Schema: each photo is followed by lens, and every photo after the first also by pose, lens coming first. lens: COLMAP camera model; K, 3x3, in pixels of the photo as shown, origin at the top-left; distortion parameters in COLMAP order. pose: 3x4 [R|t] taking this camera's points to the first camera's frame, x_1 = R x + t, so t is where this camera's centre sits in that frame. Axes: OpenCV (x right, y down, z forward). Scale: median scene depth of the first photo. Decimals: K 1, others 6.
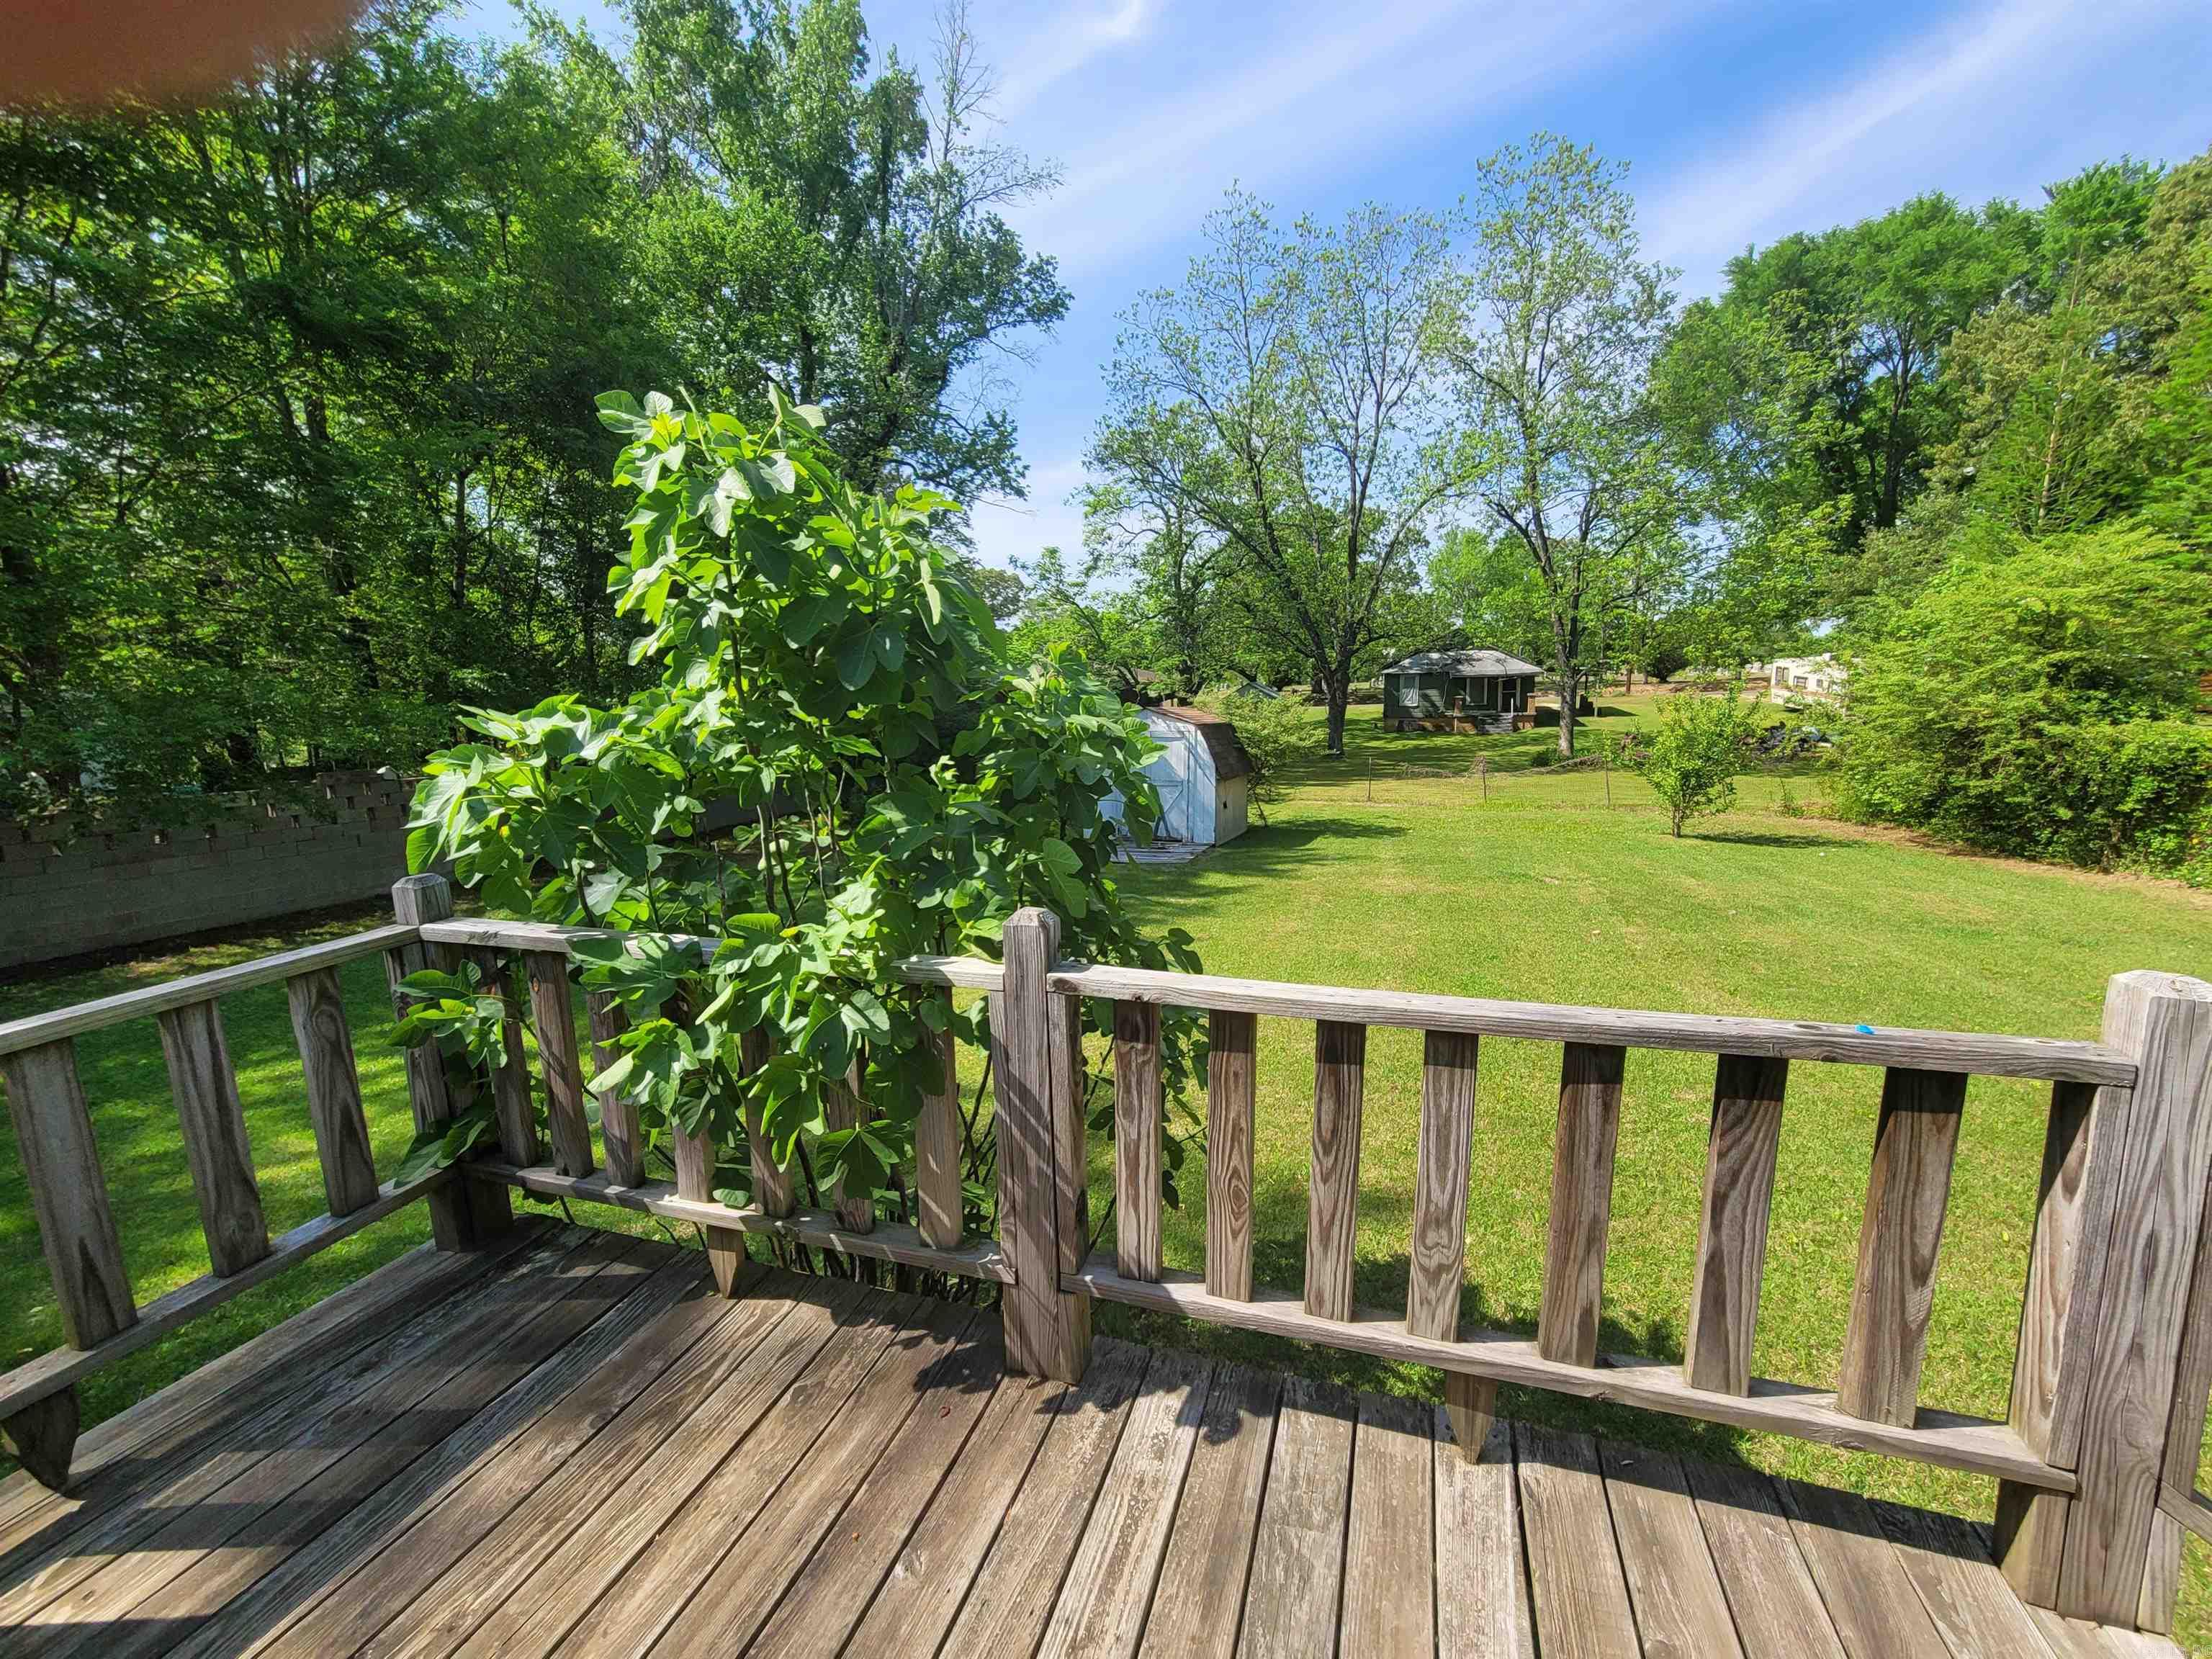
lens RADIAL K [[901.4, 0, 1103.4], [0, 901.4, 833.3], [0, 0, 1]] dist [-0.003344, -0.000331]
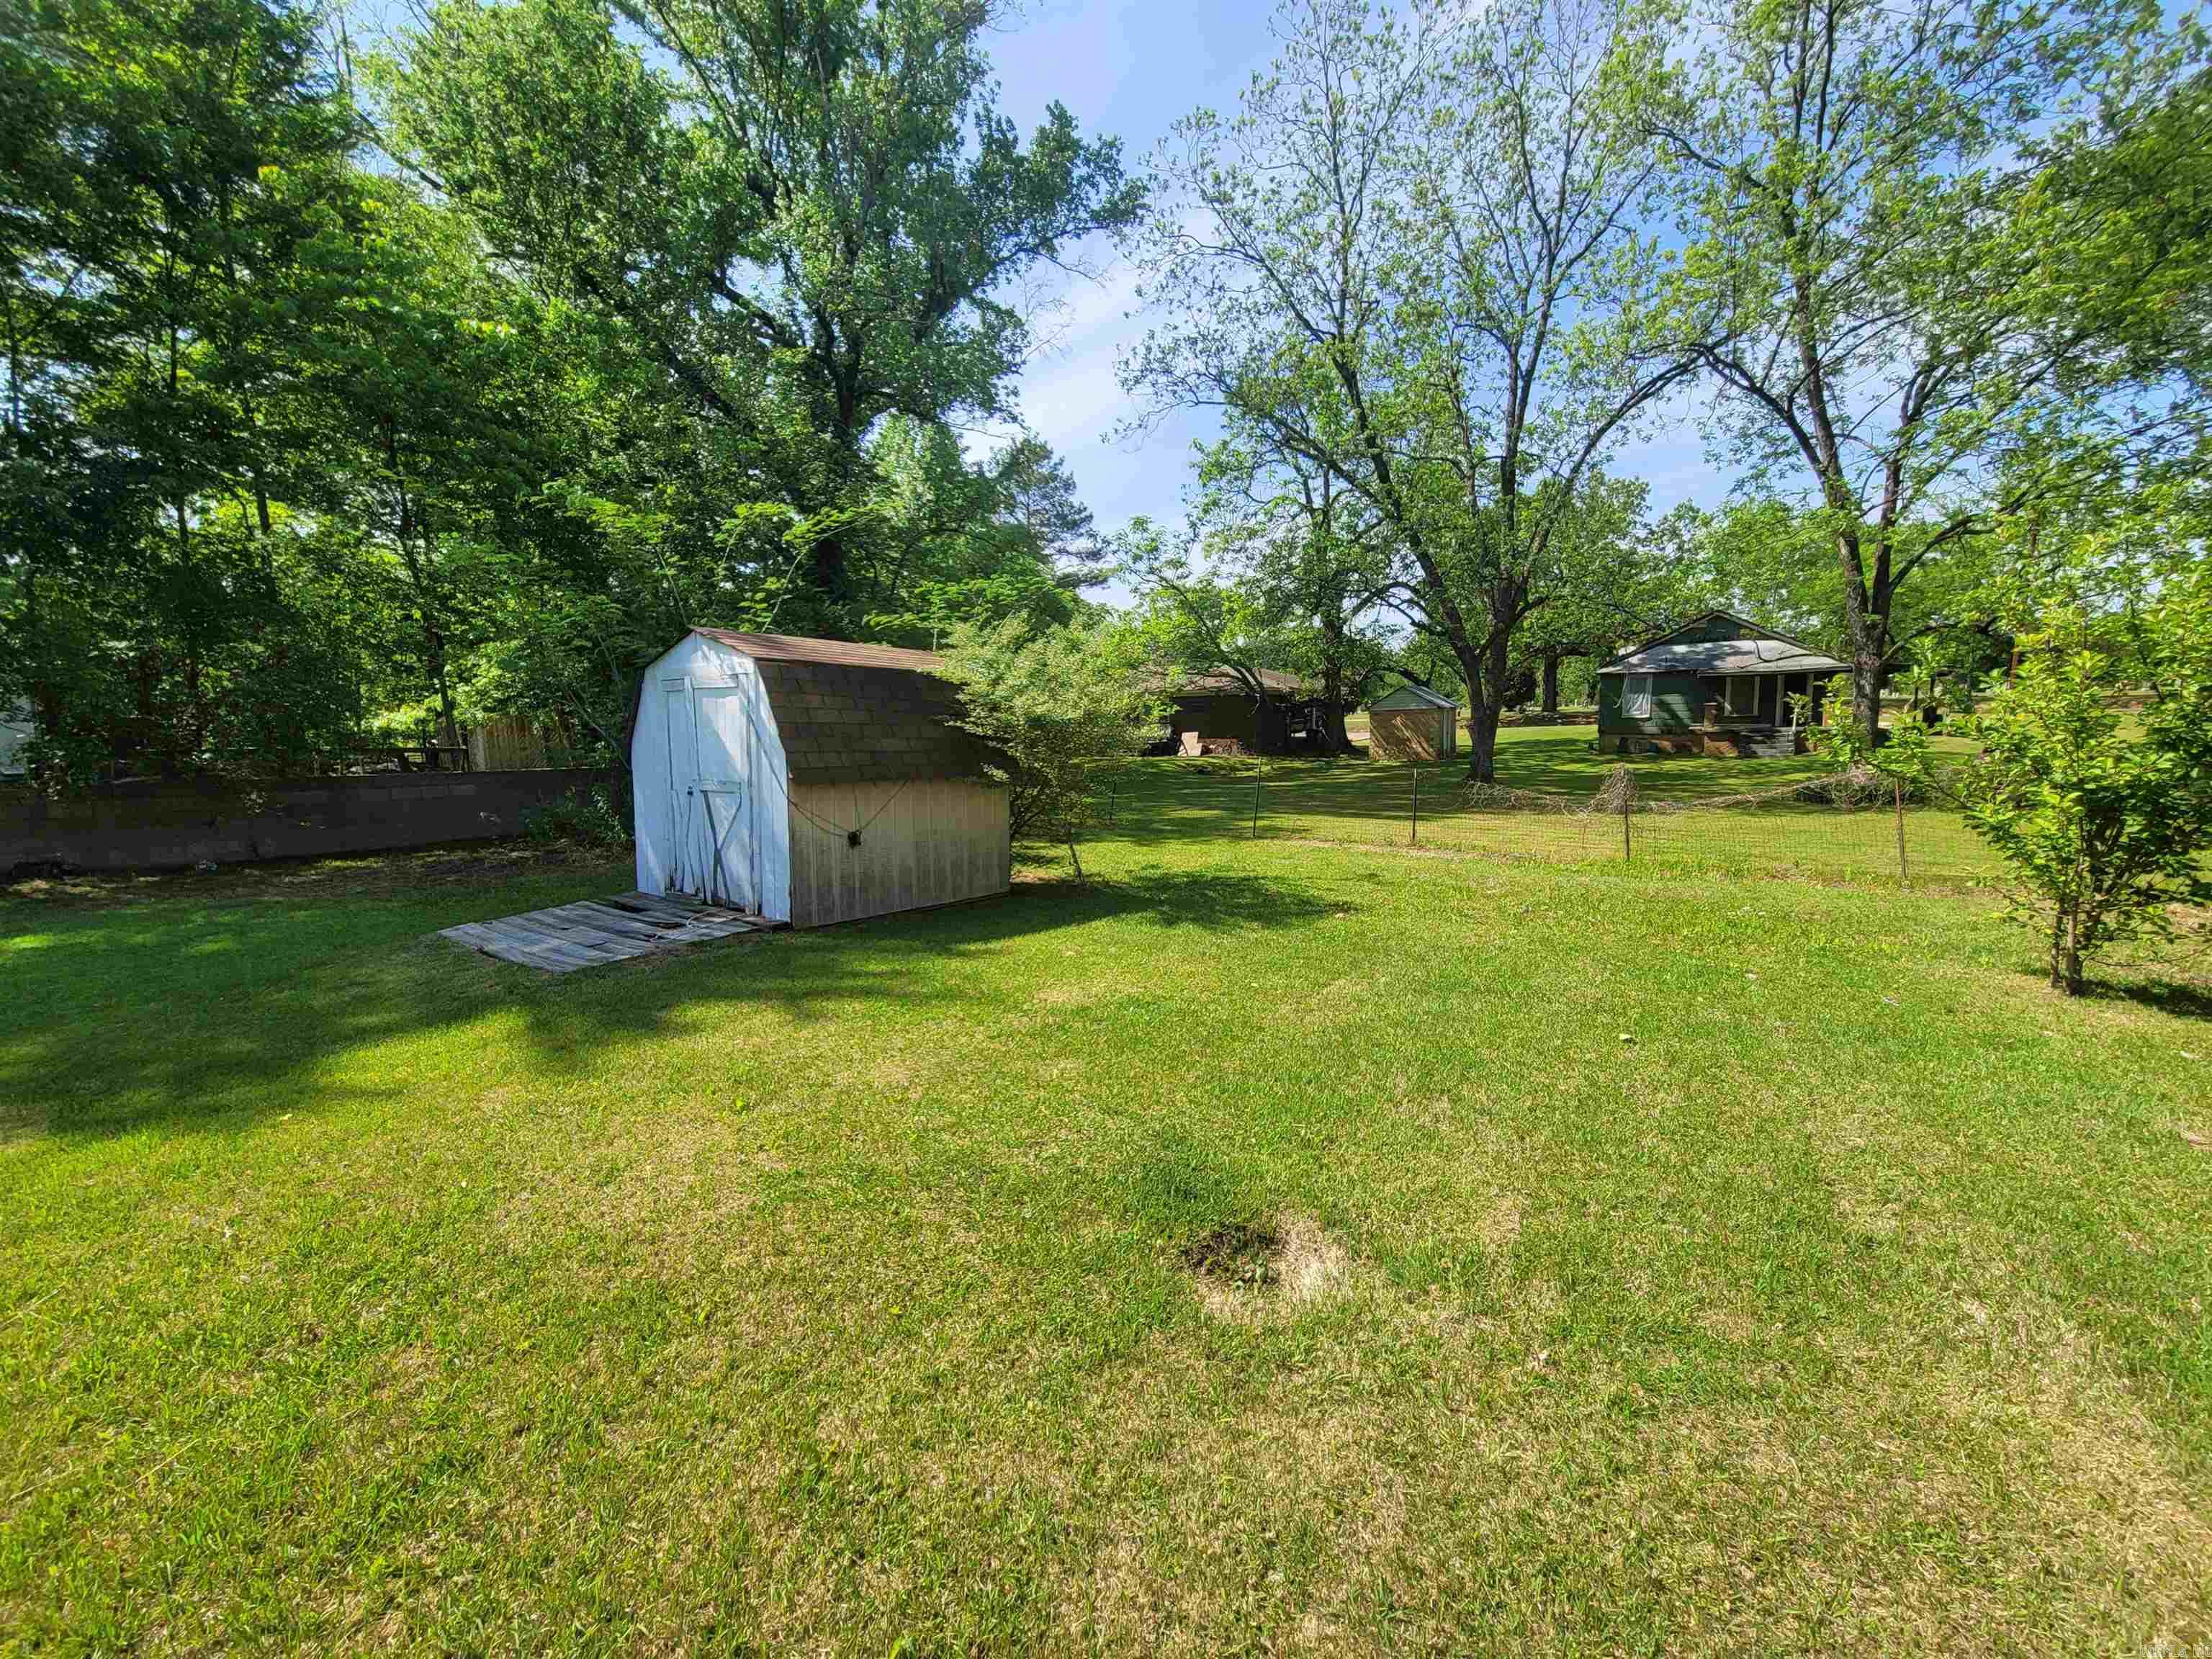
lens RADIAL K [[901.4, 0, 1111.4], [0, 901.4, 832.3], [0, 0, 1]] dist [-0.003344, -0.000331]
pose [[0.963345, 0.041237, -0.265079, 0.138759], [-0.049903, 0.998415, -0.026036, -0.010480], [0.263585, 0.038310, 0.963875, 0.212581]]
